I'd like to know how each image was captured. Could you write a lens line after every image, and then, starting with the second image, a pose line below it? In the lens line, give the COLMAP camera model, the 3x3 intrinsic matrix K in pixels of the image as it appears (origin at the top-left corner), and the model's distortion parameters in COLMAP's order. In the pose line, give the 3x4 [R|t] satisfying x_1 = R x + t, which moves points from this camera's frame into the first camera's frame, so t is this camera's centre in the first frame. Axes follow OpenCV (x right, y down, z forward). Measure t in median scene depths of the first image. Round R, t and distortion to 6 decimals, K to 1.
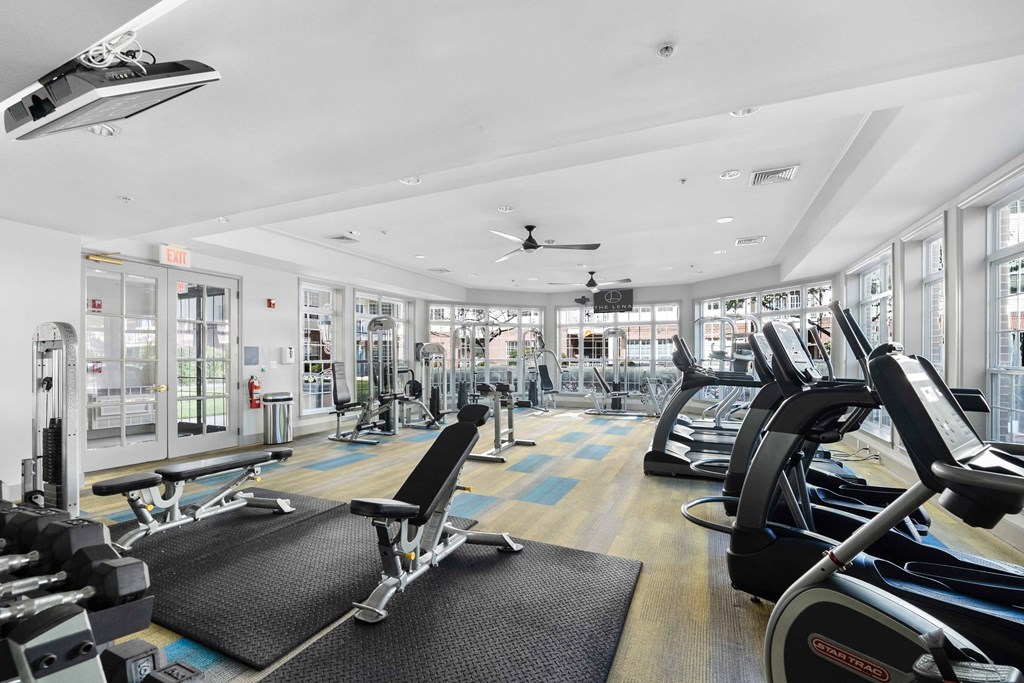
lens RADIAL K [[437.8, 0, 510.4], [0, 437.8, 359.5], [0, 0, 1]] dist [-0.001383, 0.000043]
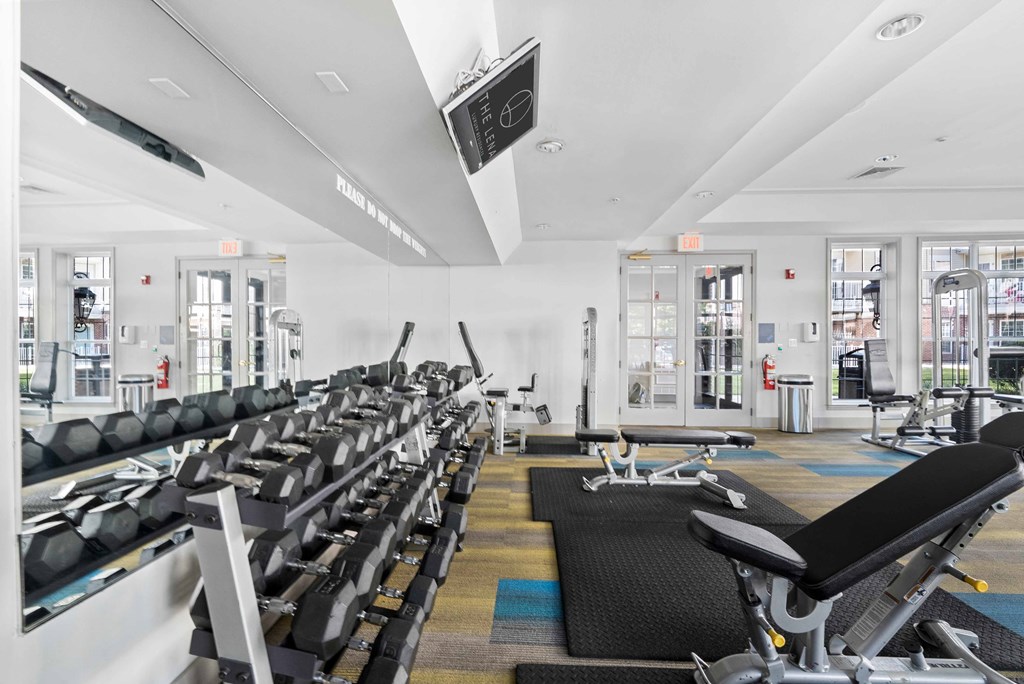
lens RADIAL K [[437.8, 0, 512.4], [0, 437.8, 342.5], [0, 0, 1]] dist [-0.001383, 0.000043]
pose [[0.379495, -0.001574, -0.925192, 0.088744], [-0.000225, 0.999998, -0.001794, 0.018107], [0.925194, 0.000889, 0.379494, 0.195704]]
